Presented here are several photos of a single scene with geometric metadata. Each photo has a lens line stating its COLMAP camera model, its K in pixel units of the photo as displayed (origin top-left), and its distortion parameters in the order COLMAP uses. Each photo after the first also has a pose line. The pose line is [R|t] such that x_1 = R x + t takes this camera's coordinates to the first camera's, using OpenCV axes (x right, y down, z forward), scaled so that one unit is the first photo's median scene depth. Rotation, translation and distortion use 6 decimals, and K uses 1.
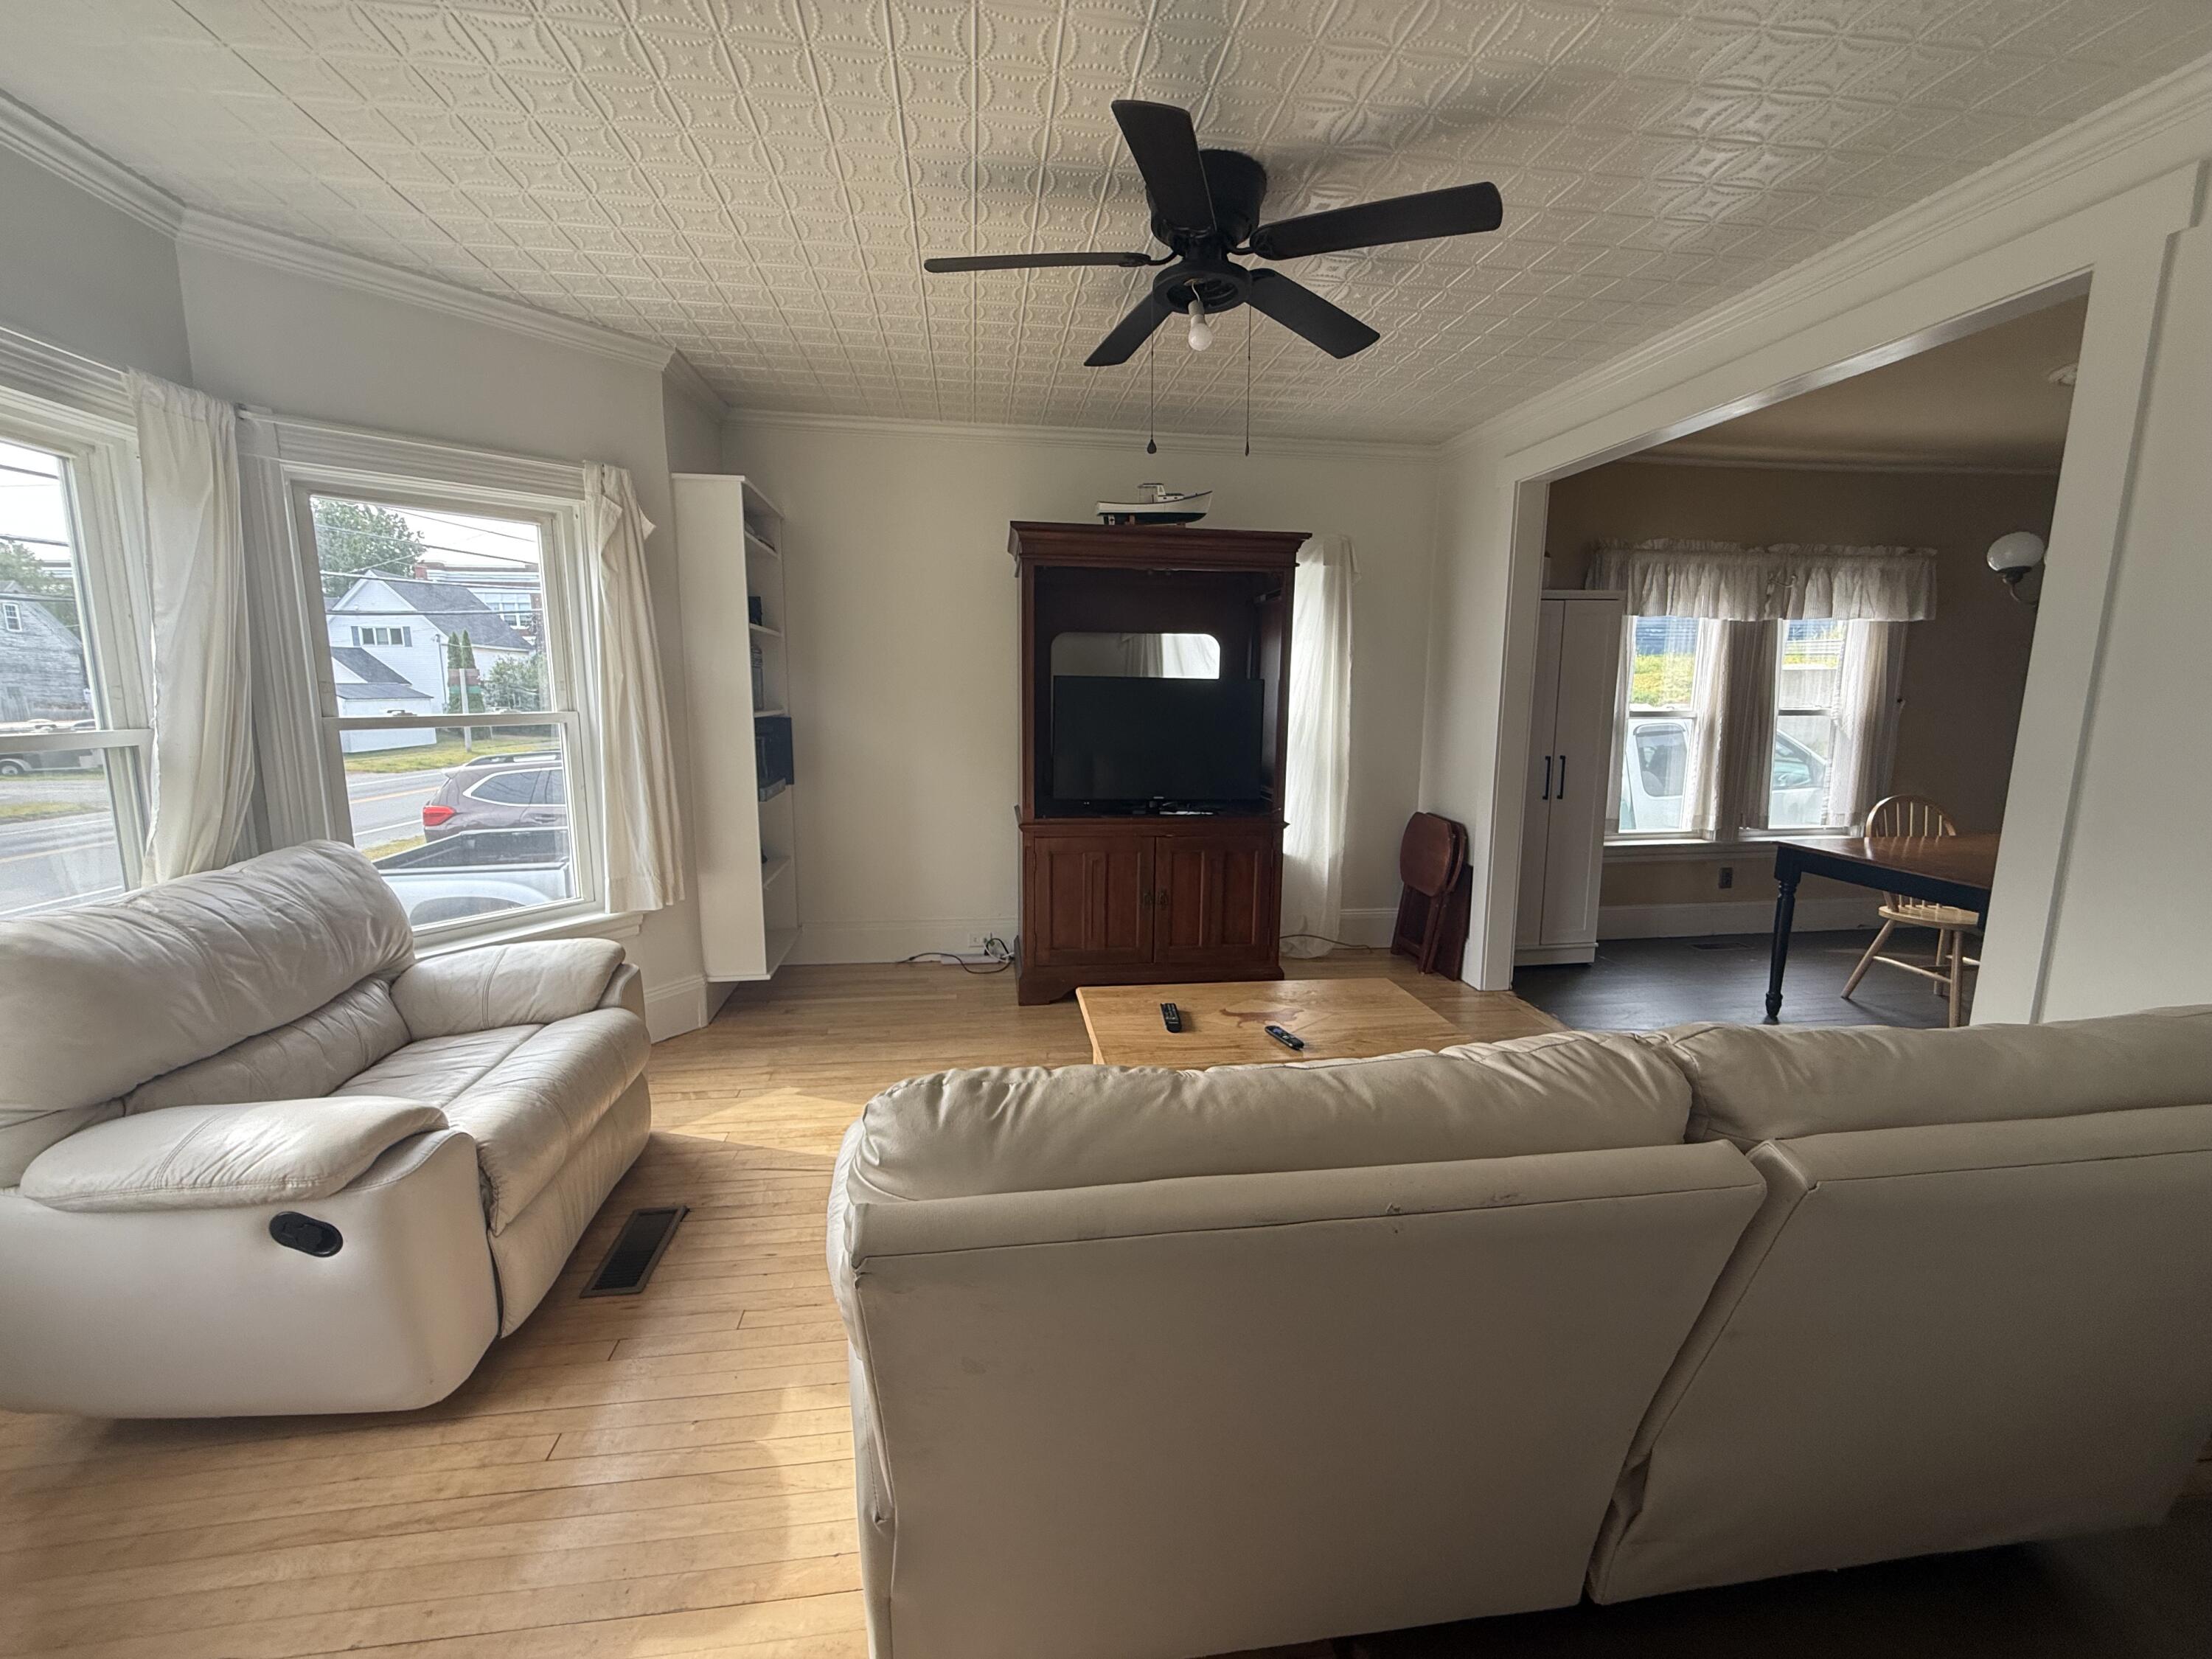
lens RADIAL K [[878.1, 0, 1092.0], [0, 878.1, 824.2], [0, 0, 1]] dist [0.001461, -0.000546]
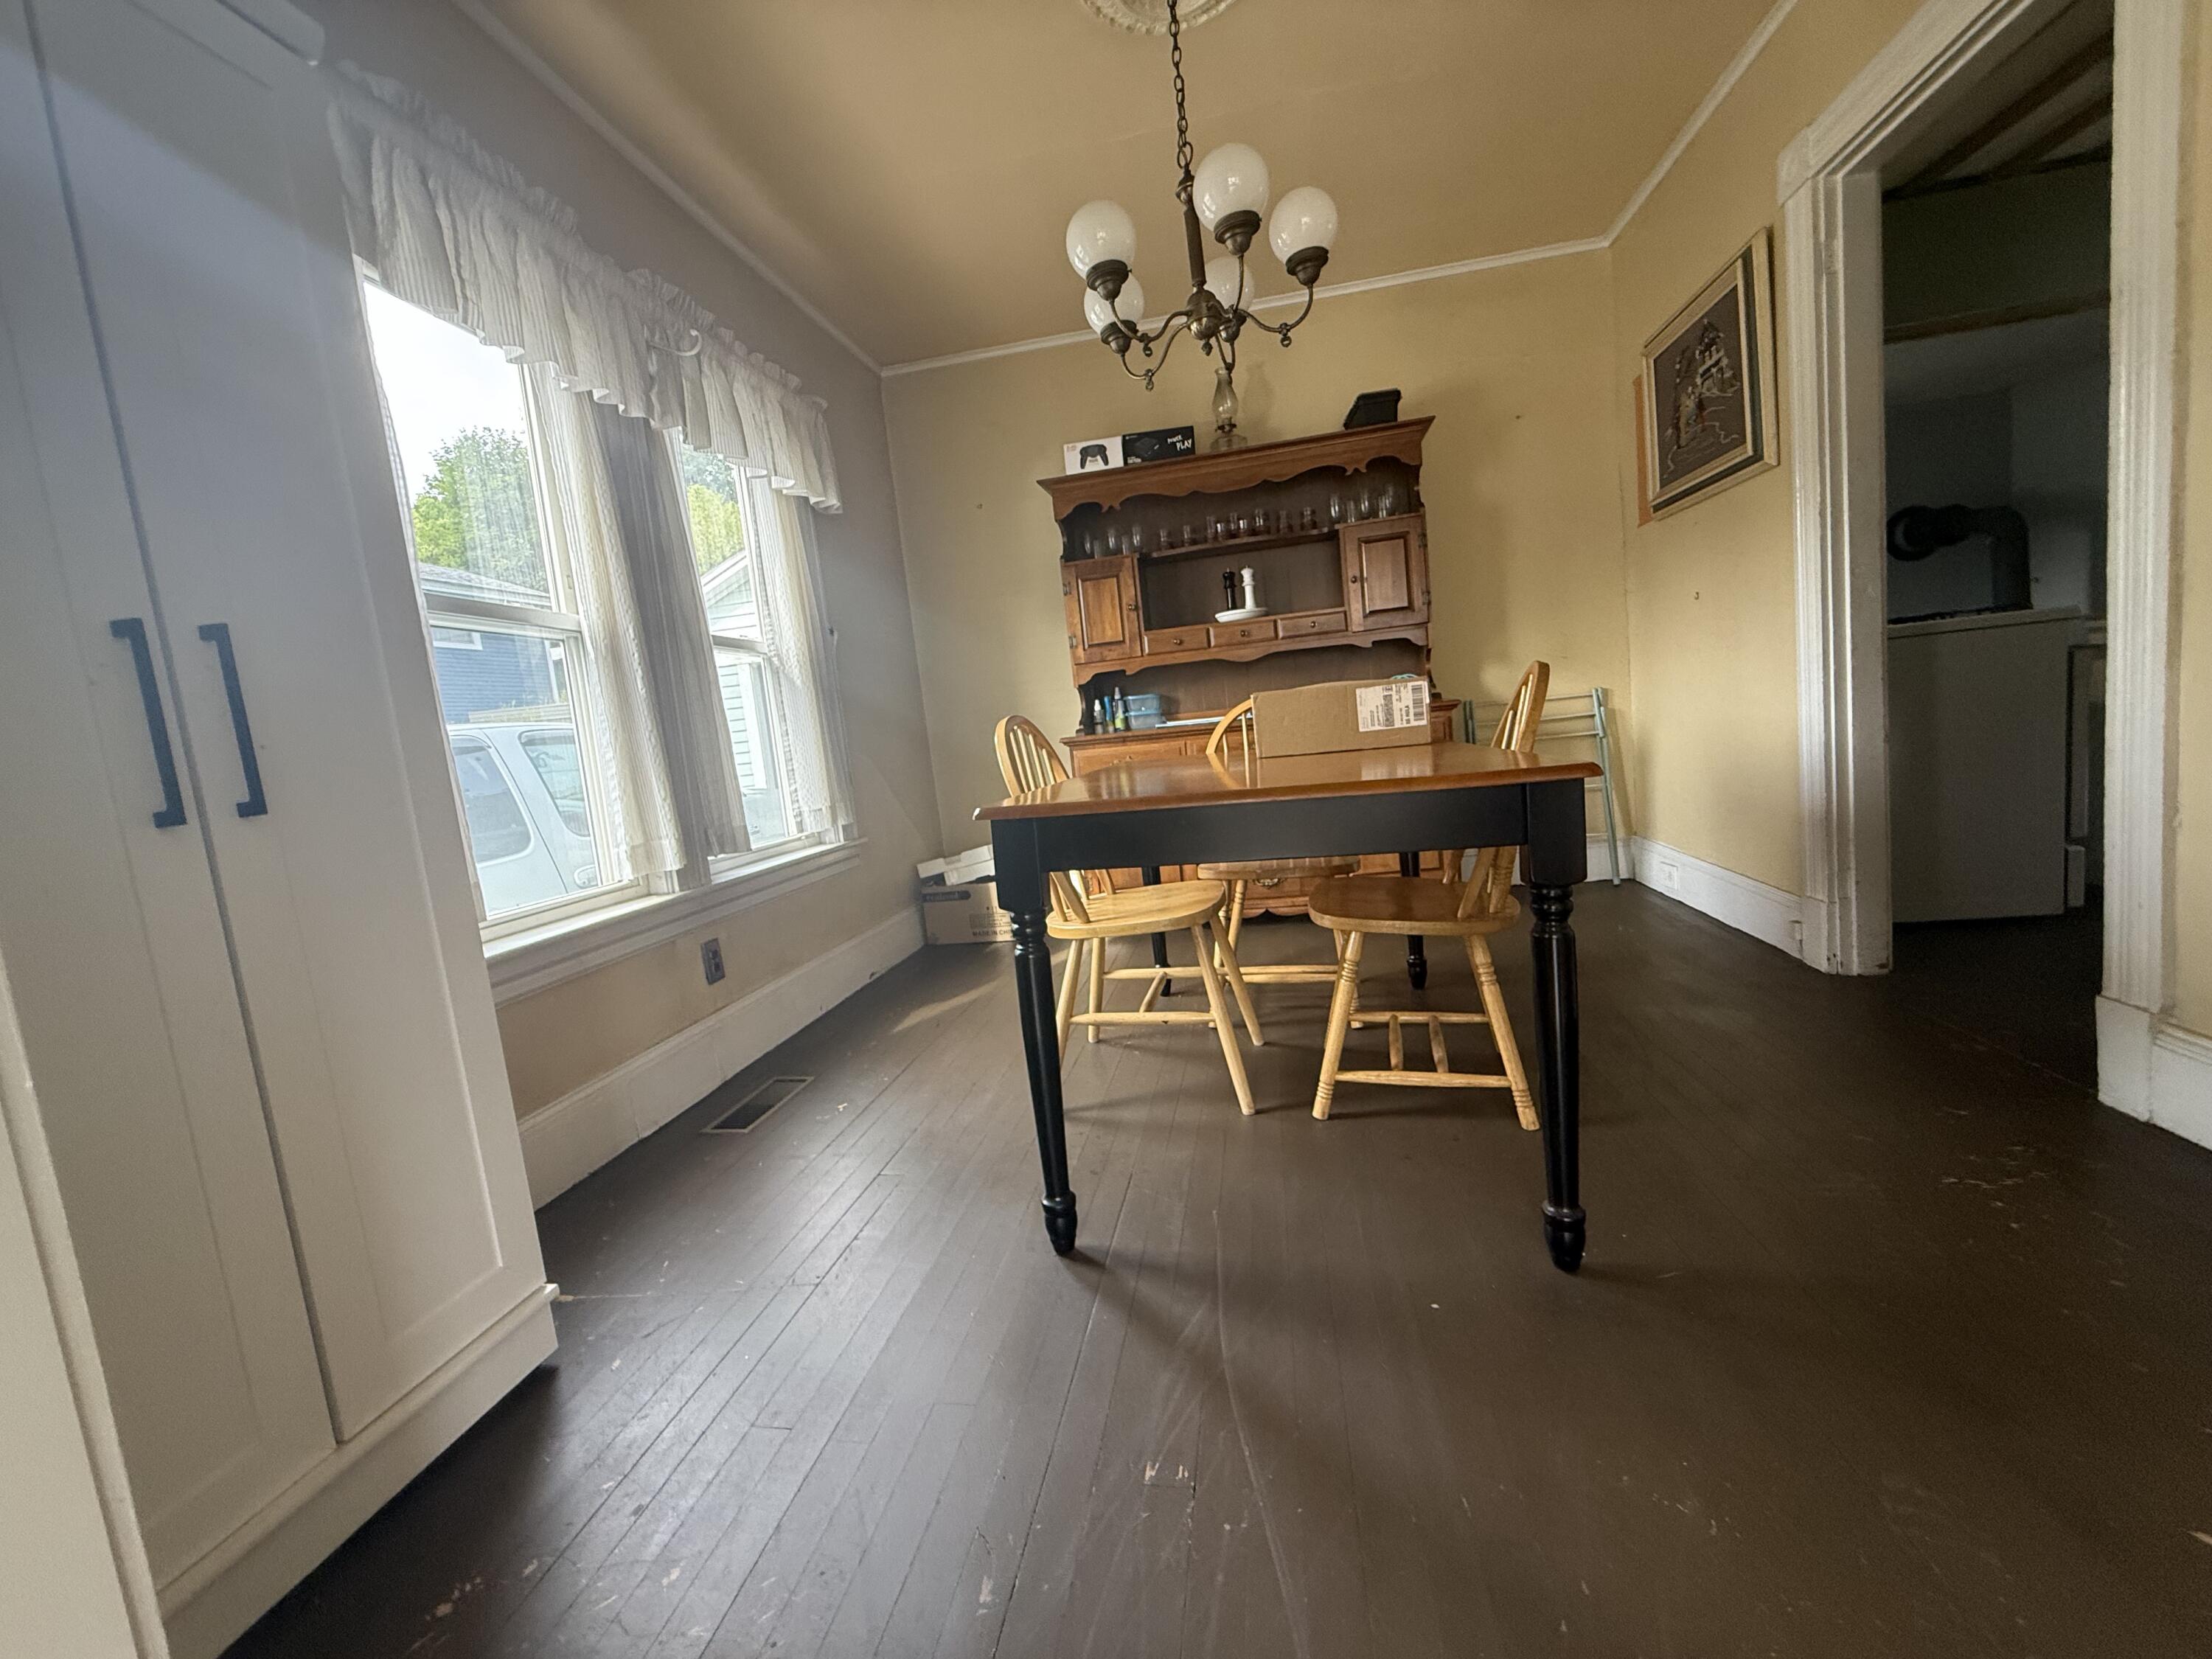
lens RADIAL K [[878.1, 0, 1094.0], [0, 878.1, 821.5], [0, 0, 1]] dist [0.001461, -0.000546]
pose [[0.301580, -0.125999, 0.945079, 0.351379], [0.246543, 0.967823, 0.050358, 0.013872], [-0.921014, 0.217815, 0.322940, 0.666373]]
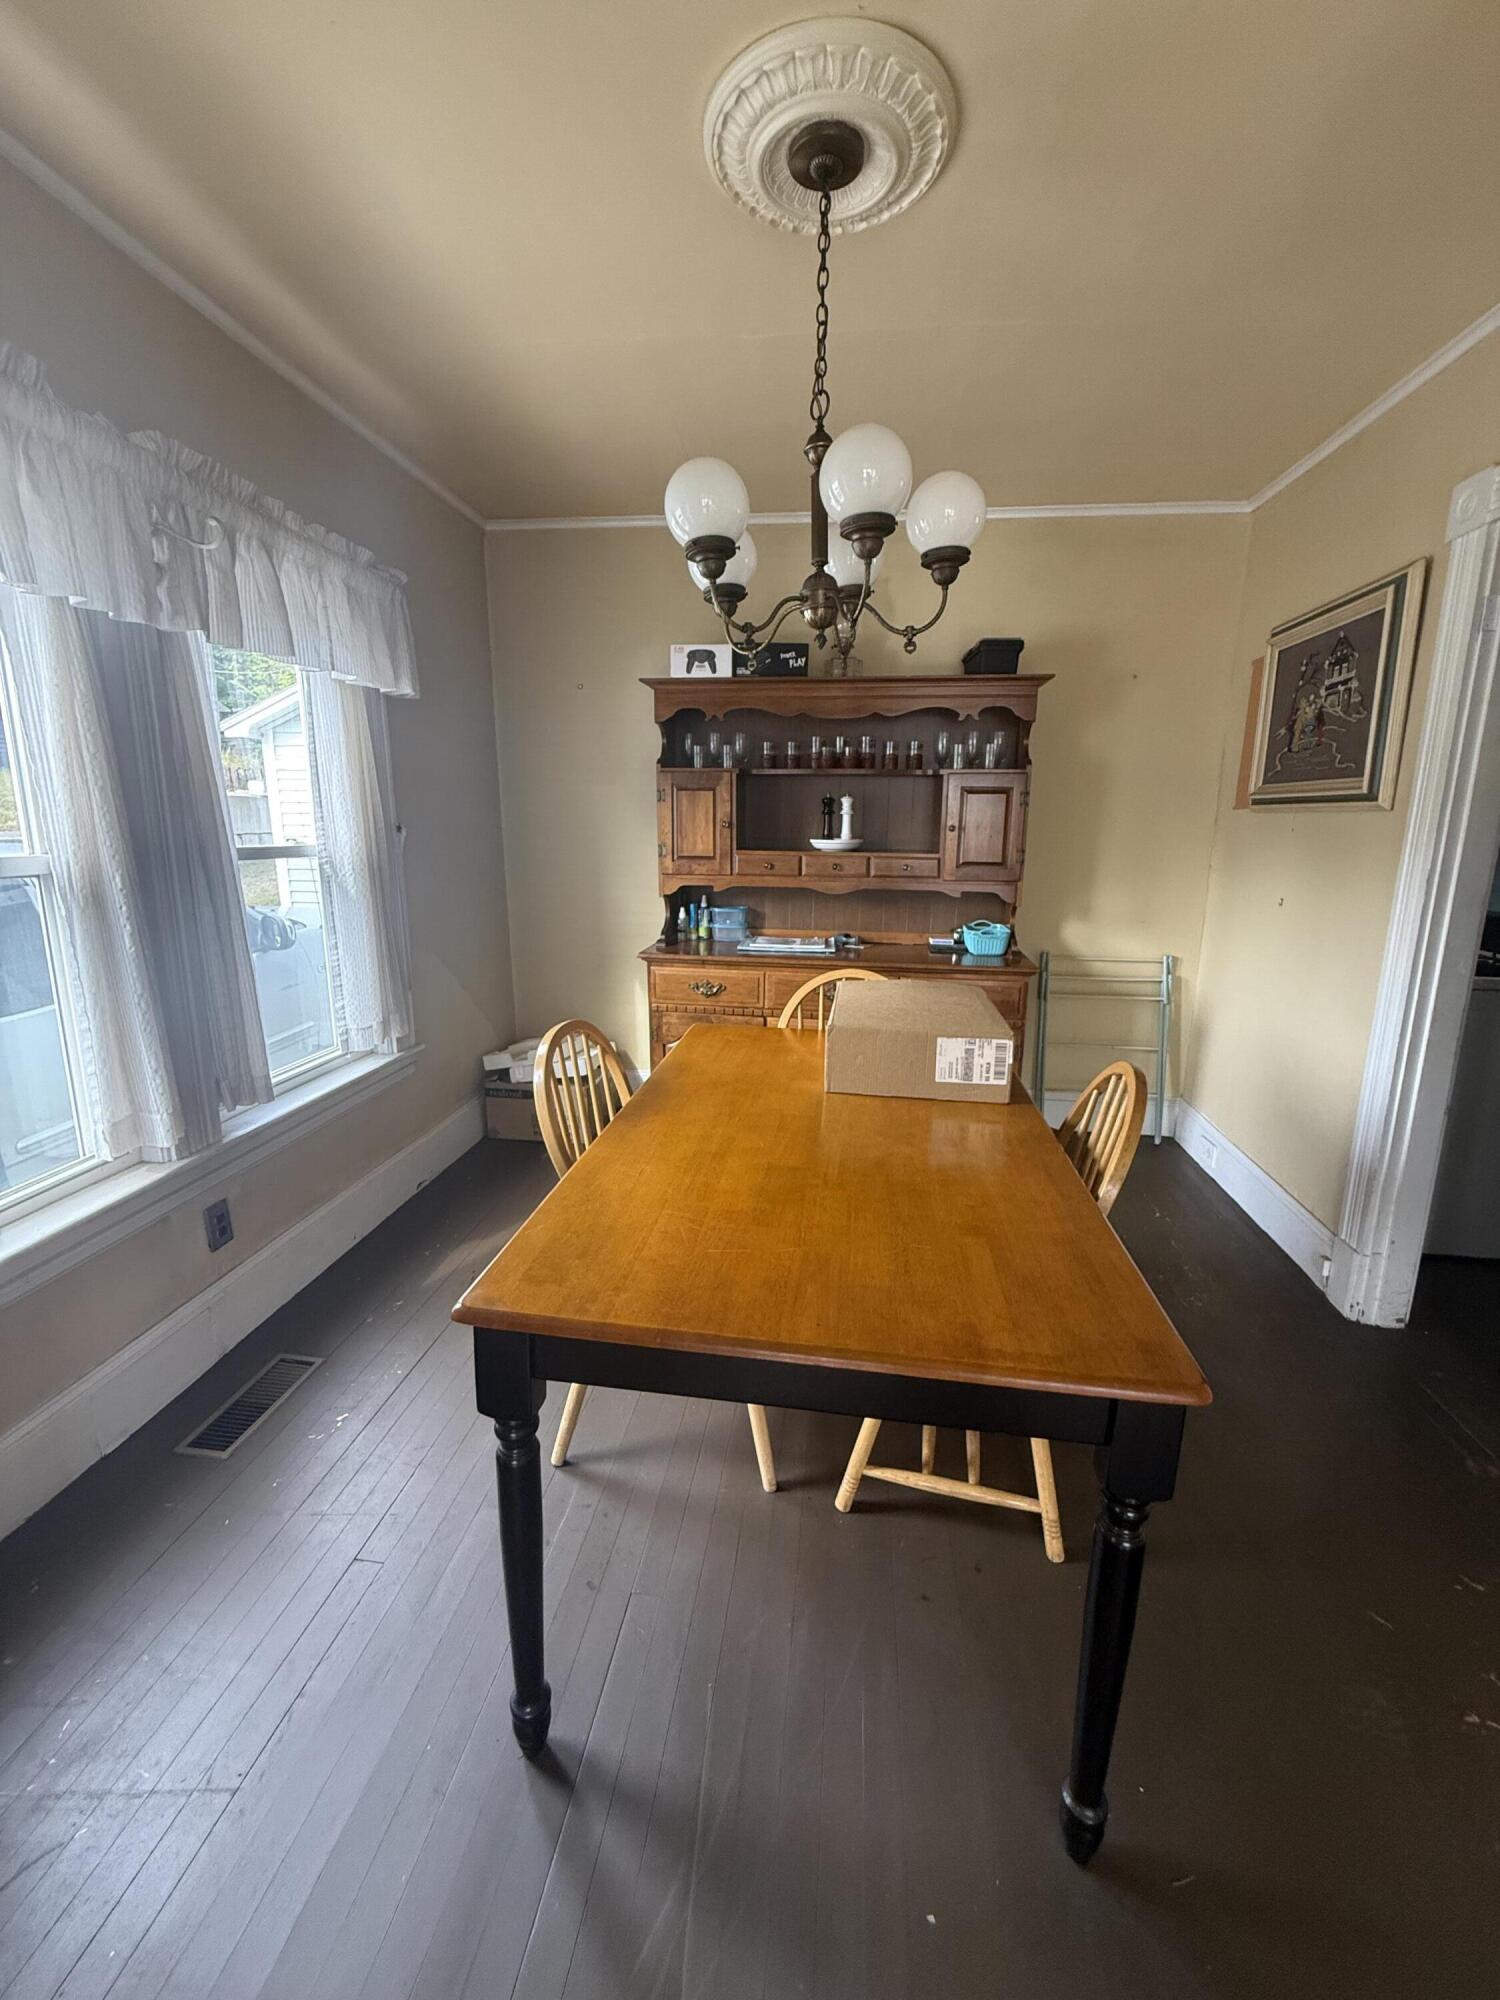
lens RADIAL K [[793.9, 0, 751.0], [0, 793.9, 984.4], [0, 0, 1]] dist [0.001461, -0.000546]
pose [[0.246120, -0.189488, 0.950536, 0.450486], [0.138410, 0.977524, 0.159030, -0.092278], [-0.959306, 0.092423, 0.266816, 0.655239]]
